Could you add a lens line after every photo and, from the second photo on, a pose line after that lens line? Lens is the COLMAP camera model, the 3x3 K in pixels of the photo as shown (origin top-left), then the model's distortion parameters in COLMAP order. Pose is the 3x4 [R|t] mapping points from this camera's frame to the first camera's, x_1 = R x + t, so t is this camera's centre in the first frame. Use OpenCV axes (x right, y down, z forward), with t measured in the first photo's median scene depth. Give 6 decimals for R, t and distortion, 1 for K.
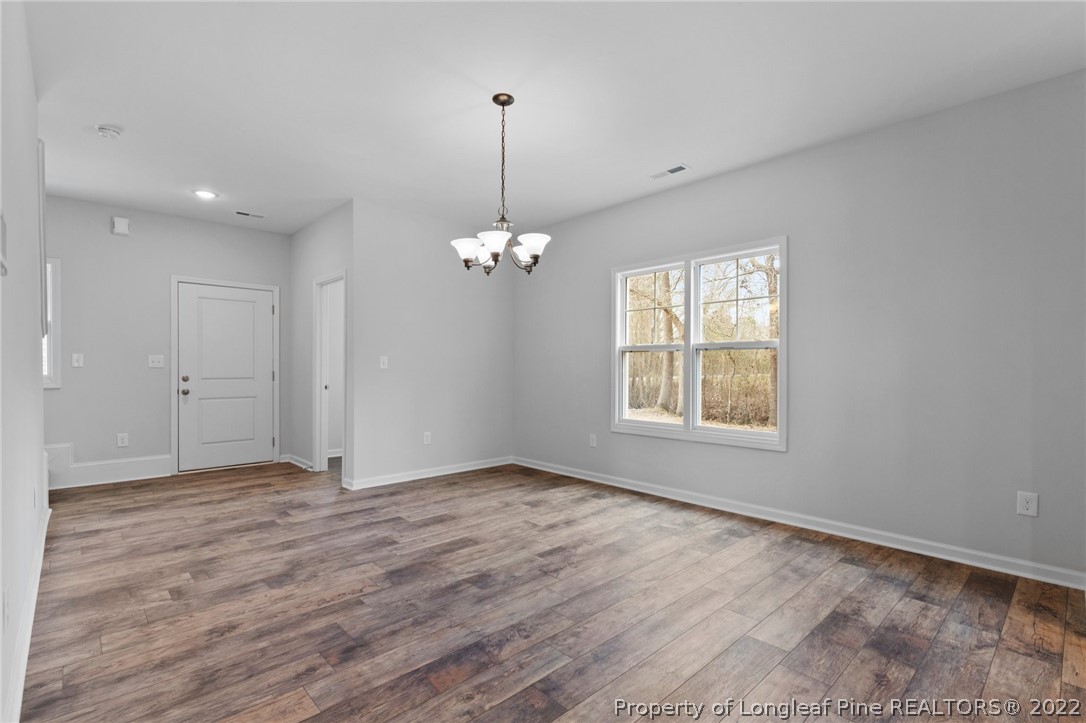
lens RADIAL K [[490.7, 0, 537.9], [0, 490.7, 365.0], [0, 0, 1]] dist [0.005596, -0.000253]
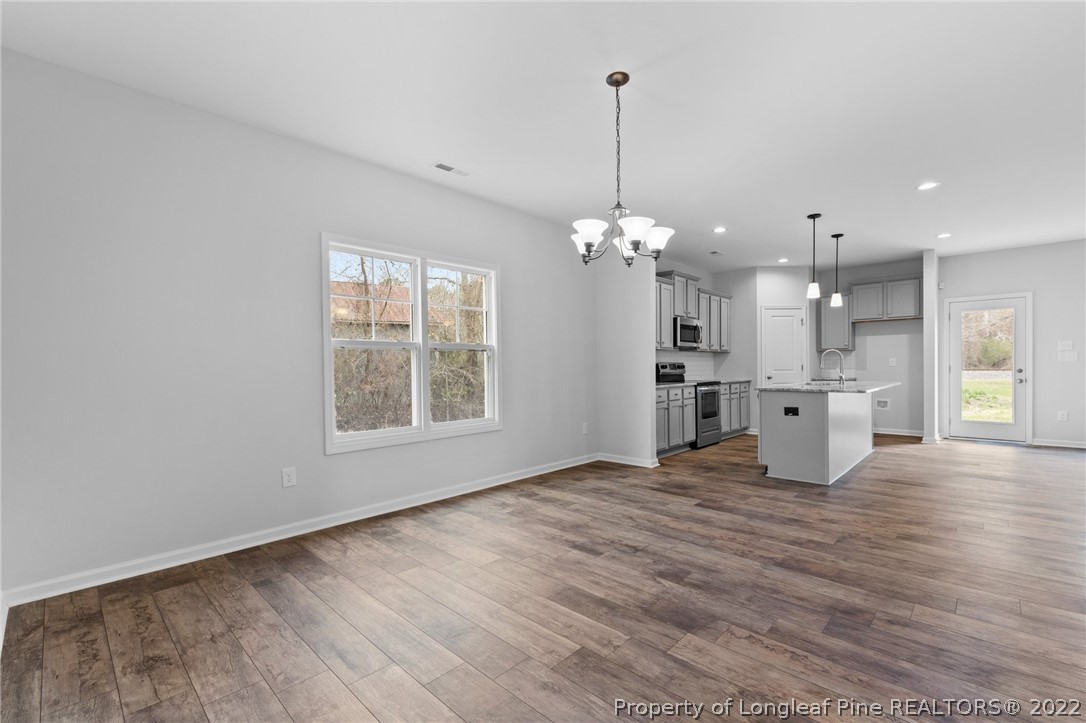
lens RADIAL K [[467.4, 0, 555.0], [0, 467.4, 369.2], [0, 0, 1]] dist [0.002711, -0.000431]
pose [[-0.063408, -0.006036, 0.997969, -1.017264], [0.006270, 0.999960, 0.006446, 0.009643], [-0.997968, 0.006666, -0.063368, 1.254434]]
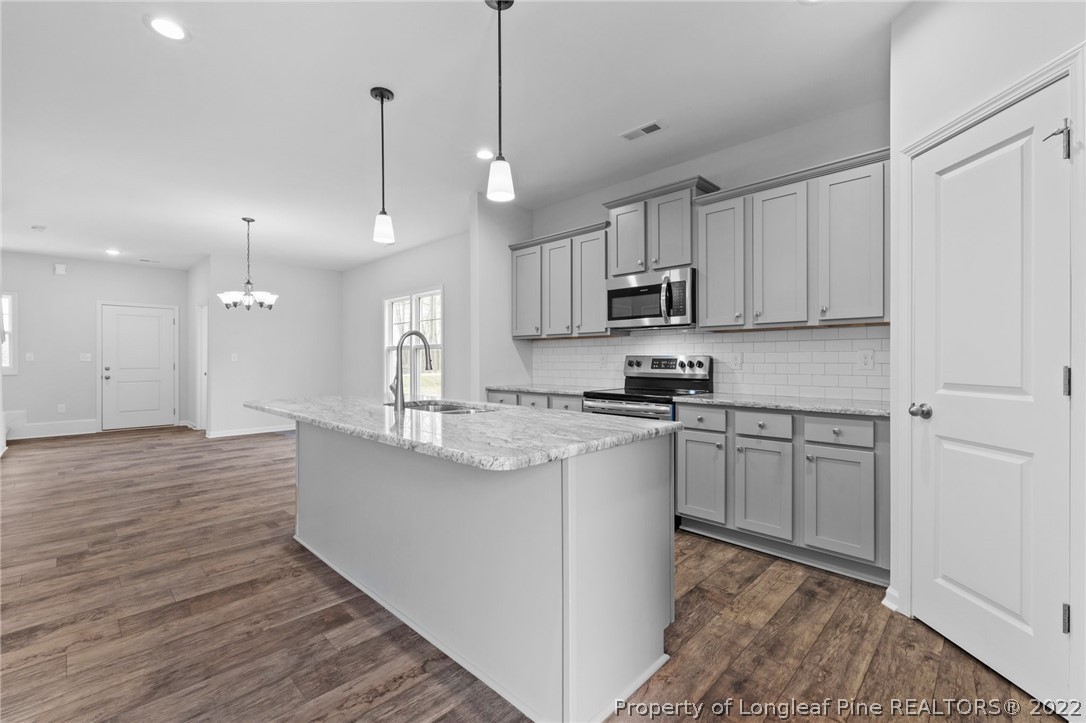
lens RADIAL K [[467.4, 0, 546.0], [0, 467.4, 354.9], [0, 0, 1]] dist [0.002711, -0.000431]
pose [[0.999328, -0.004045, 0.036430, 0.670719], [0.004252, 0.999975, -0.005613, -0.000737], [-0.036407, 0.005764, 0.999320, -0.562402]]
